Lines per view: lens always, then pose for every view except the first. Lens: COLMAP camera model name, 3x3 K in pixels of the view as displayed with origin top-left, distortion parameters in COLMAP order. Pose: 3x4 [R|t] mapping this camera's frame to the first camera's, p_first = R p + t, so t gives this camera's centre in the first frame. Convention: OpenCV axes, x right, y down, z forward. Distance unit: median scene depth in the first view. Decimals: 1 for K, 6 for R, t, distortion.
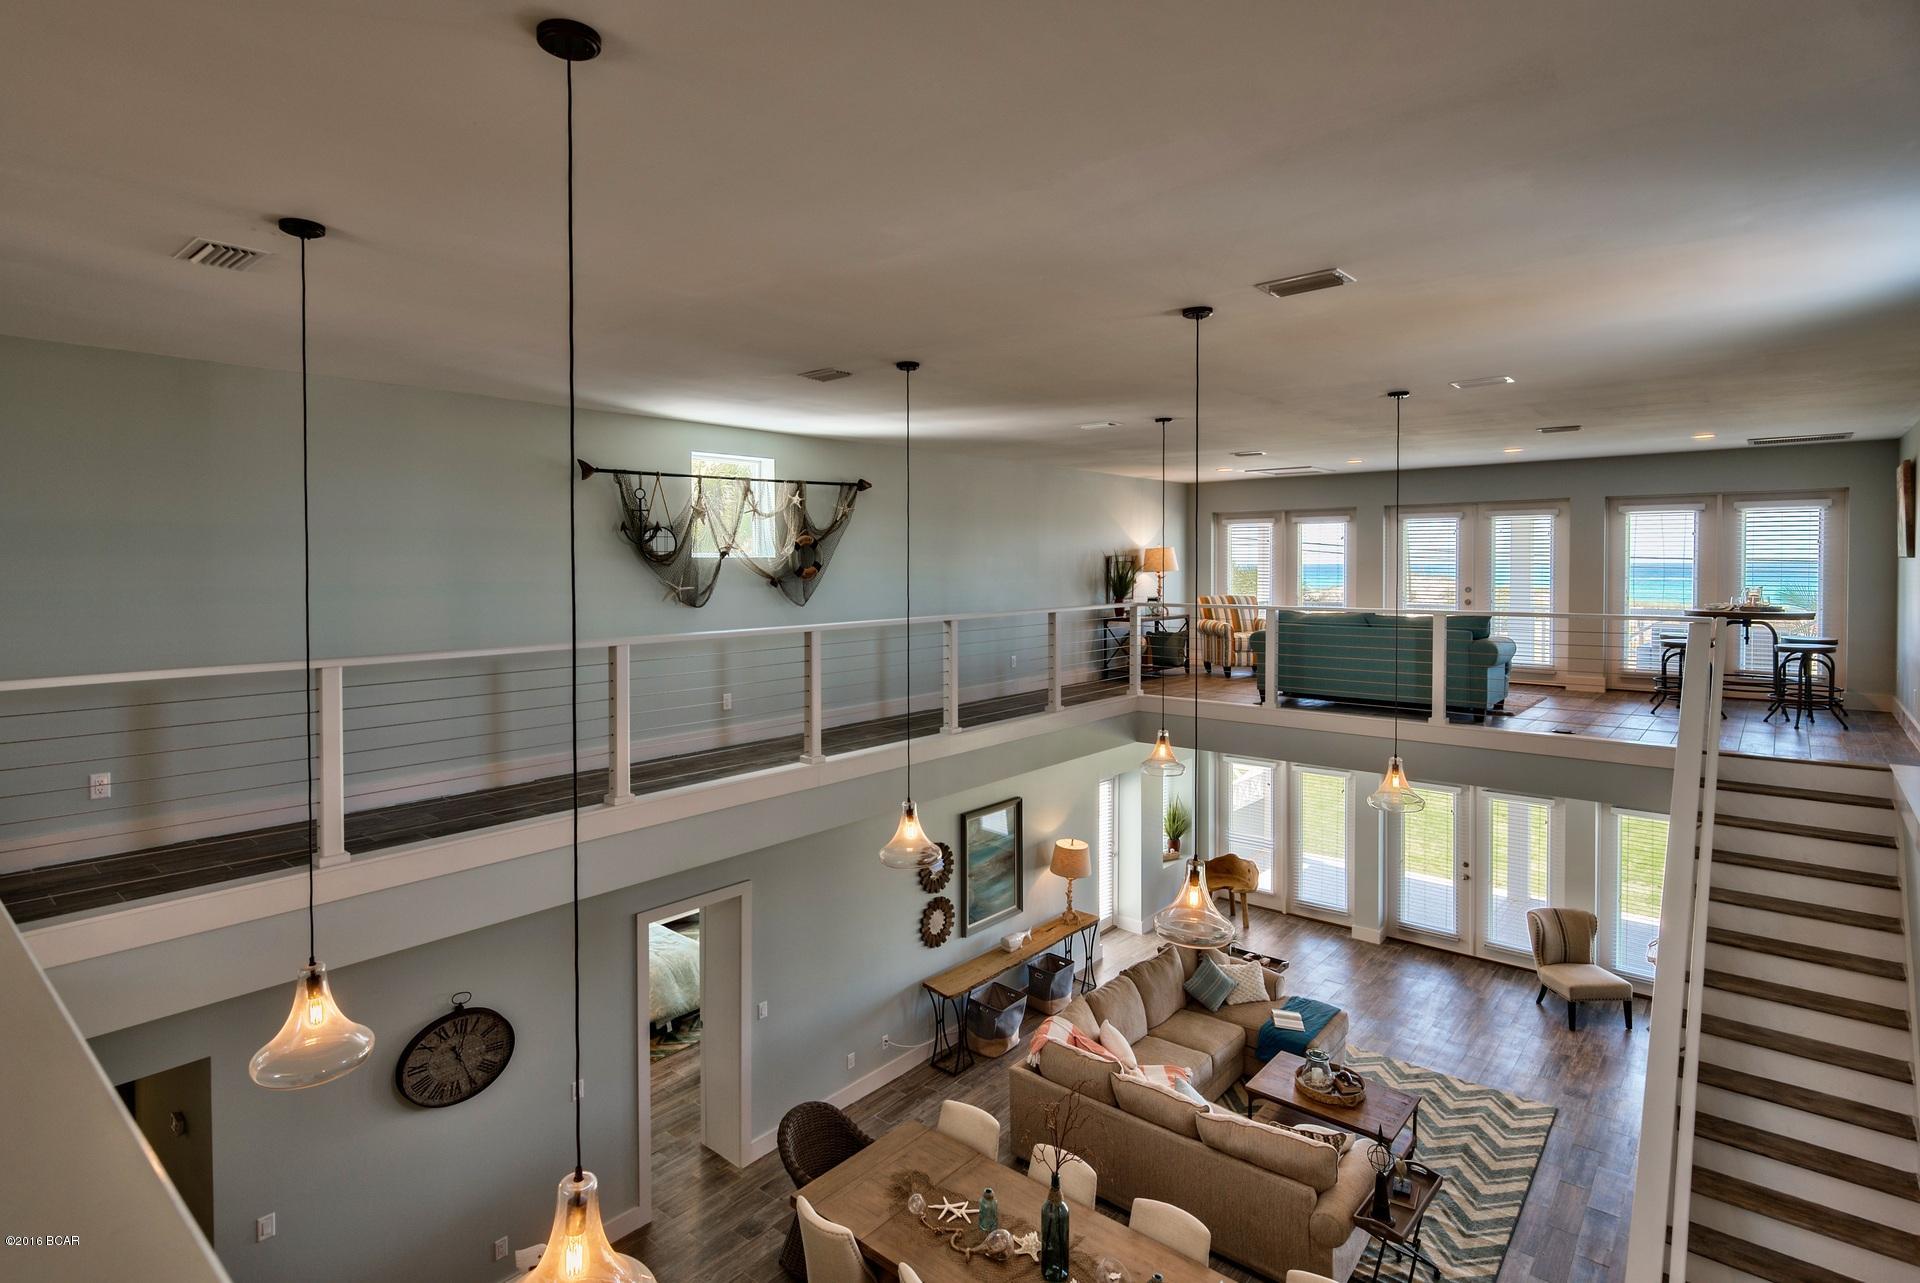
lens RADIAL K [[976.6, 0, 935.8], [0, 976.6, 573.3], [0, 0, 1]] dist [-0.001318, -0.000303]
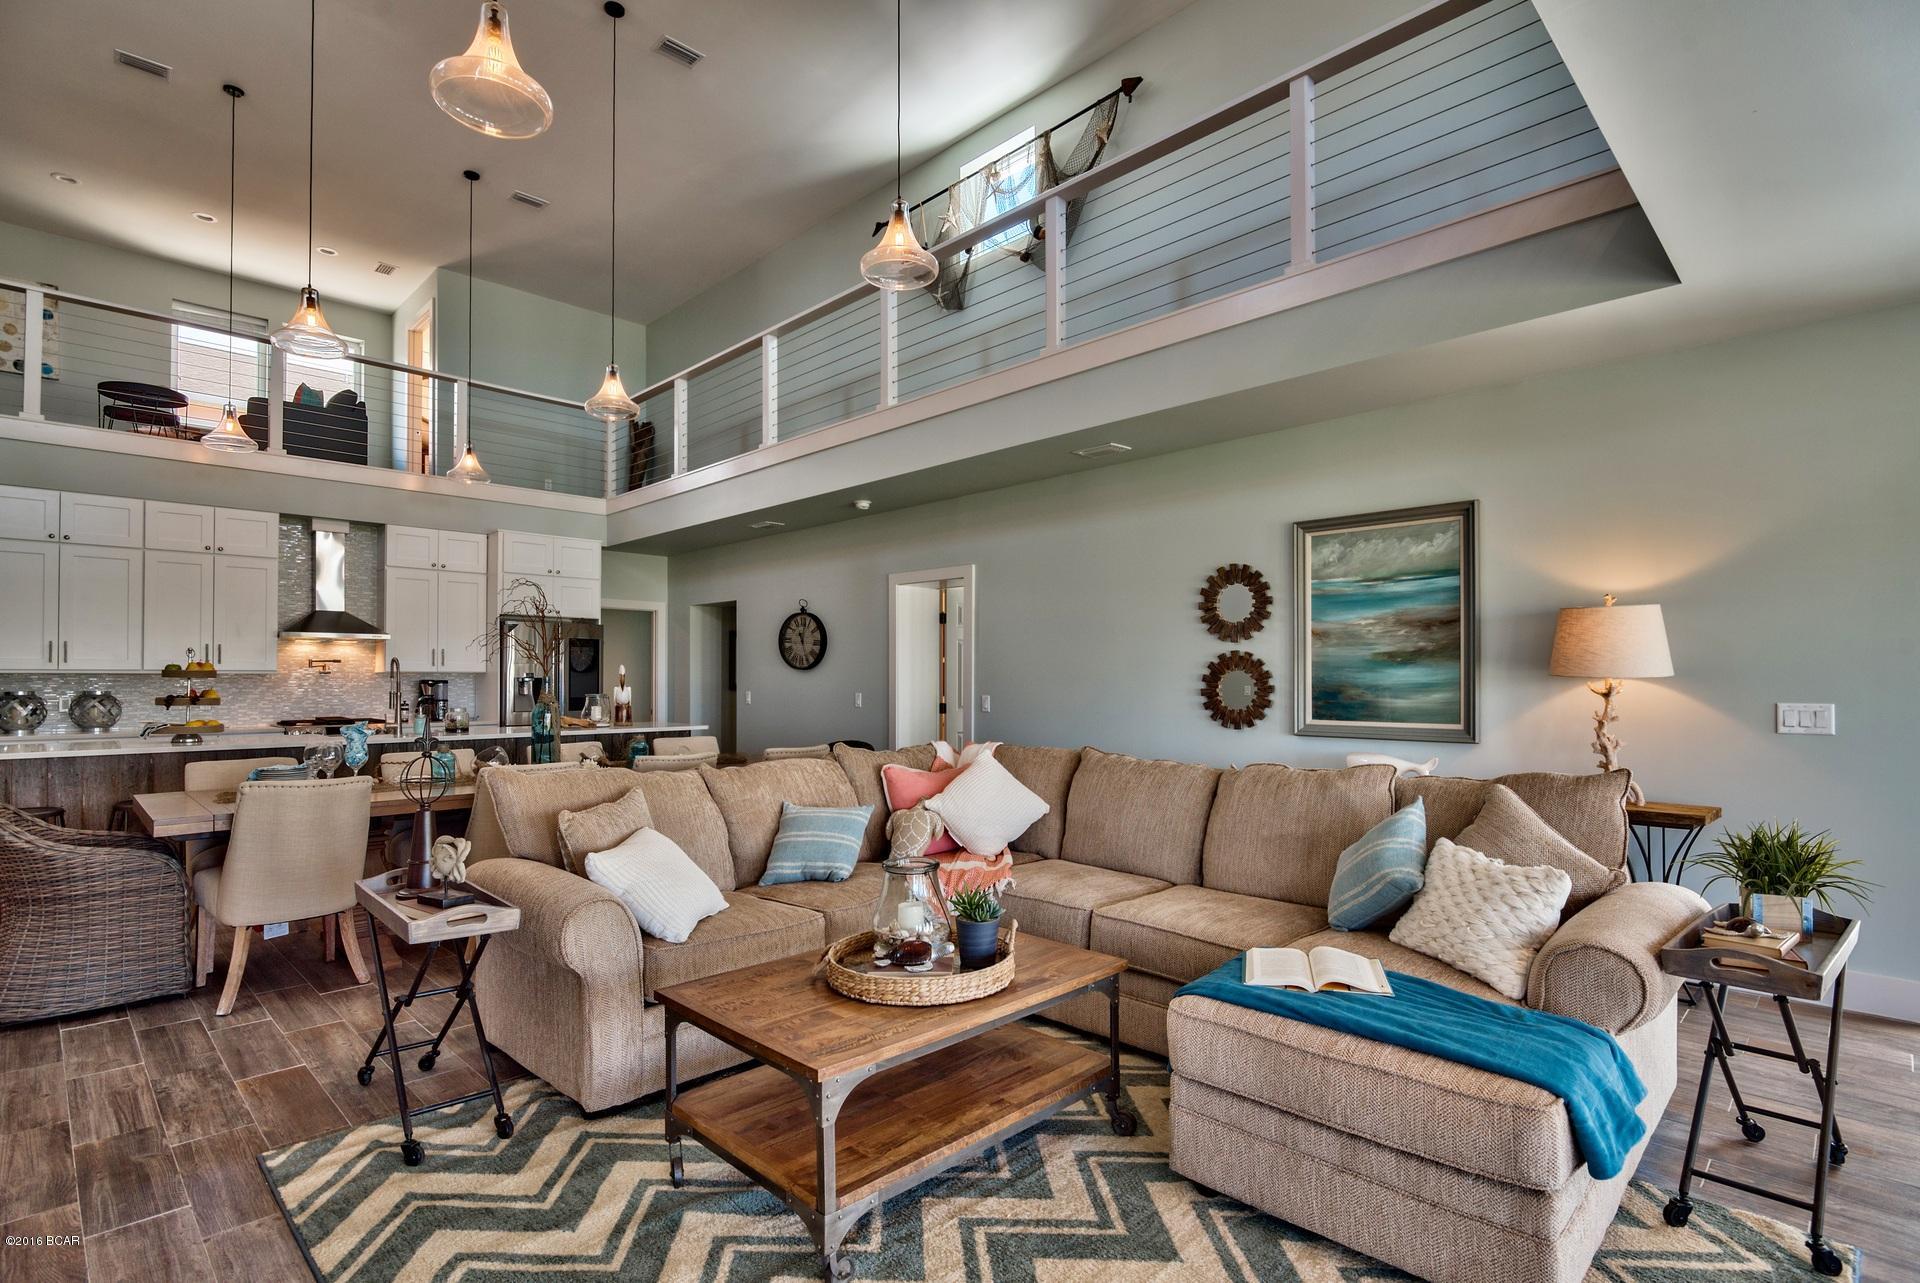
lens RADIAL K [[933.0, 0, 940.6], [0, 933.0, 664.2], [0, 0, 1]] dist [-0.002221, 0.000959]
pose [[-0.094544, -0.014707, -0.995412, 0.625388], [-0.010686, 0.999848, -0.013758, 0.354528], [0.995463, 0.009336, -0.094686, 0.875681]]
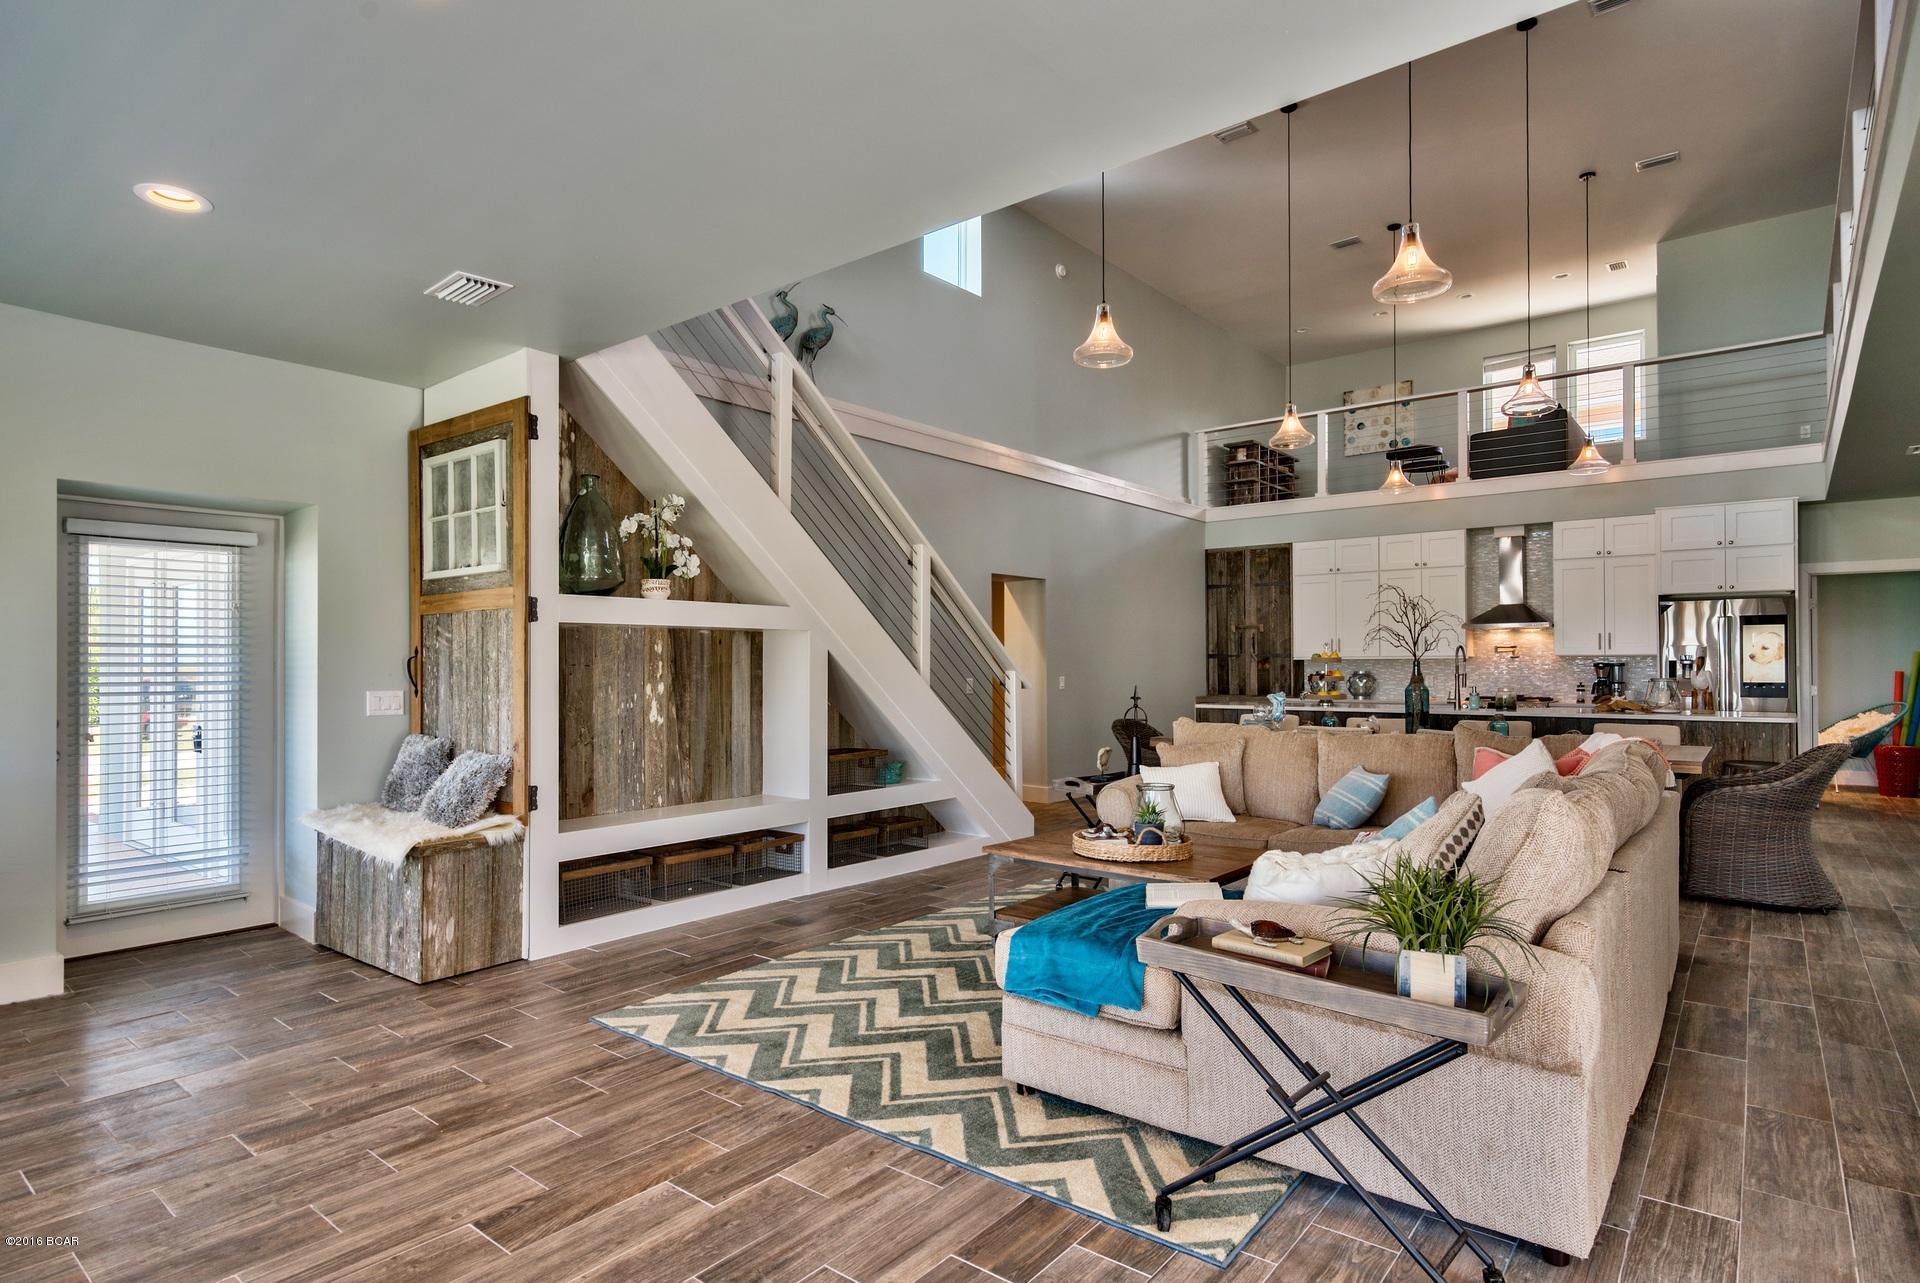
lens RADIAL K [[996.2, 0, 959.5], [0, 996.2, 664.9], [0, 0, 1]] dist [0.002069, -0.001234]
pose [[-0.999658, 0.005520, -0.025572, 0.437807], [0.005222, 0.999918, 0.011705, 0.349365], [0.025635, 0.011568, -0.999604, 1.319442]]
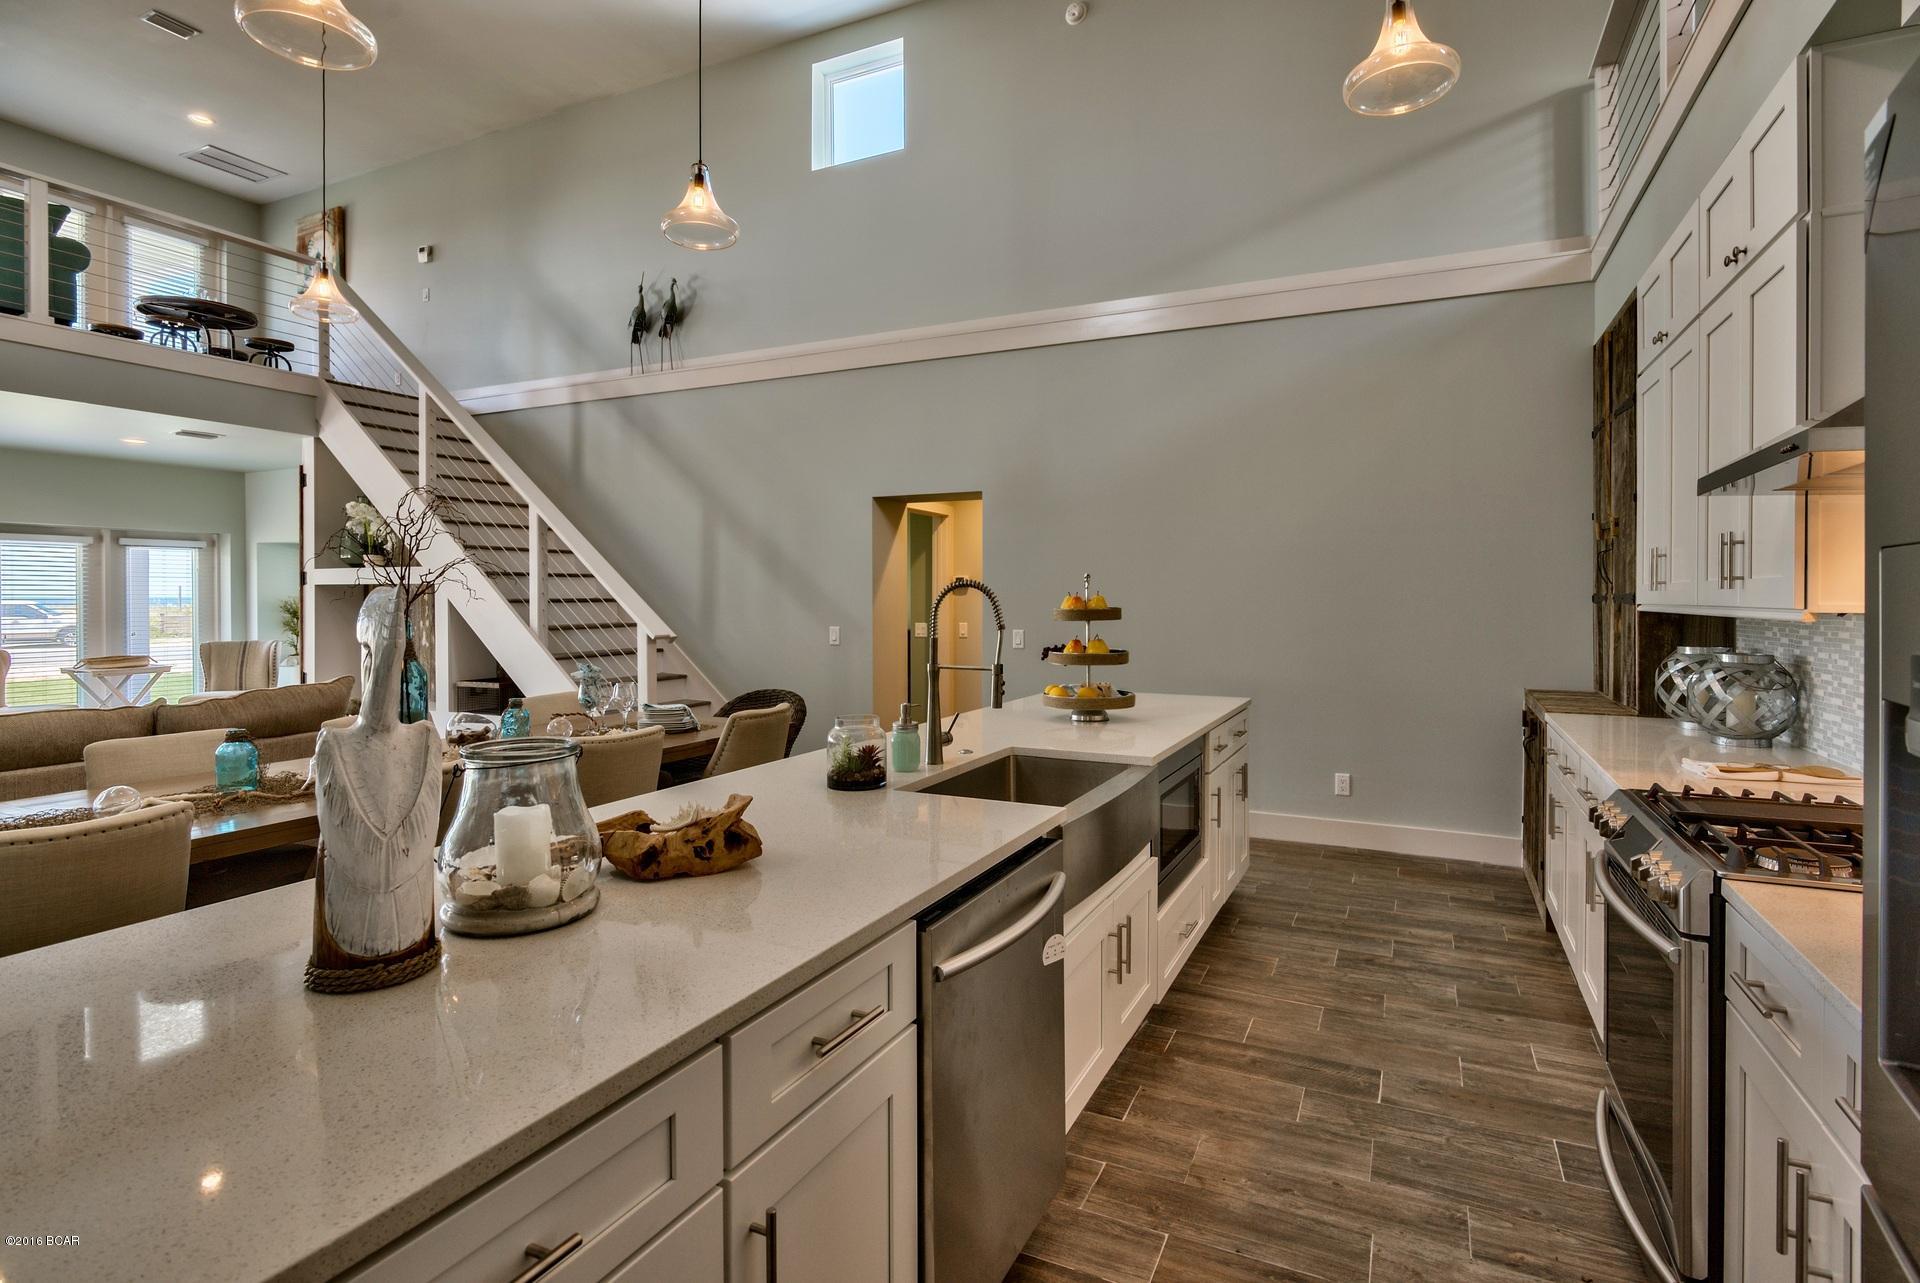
lens RADIAL K [[930.2, 0, 966.2], [0, 930.2, 610.0], [0, 0, 1]] dist [-0.004350, -0.000736]
pose [[-0.264624, -0.011525, 0.964283, -0.355563], [0.011016, 0.999827, 0.014973, 0.349676], [-0.964289, 0.014584, -0.264452, 0.456439]]
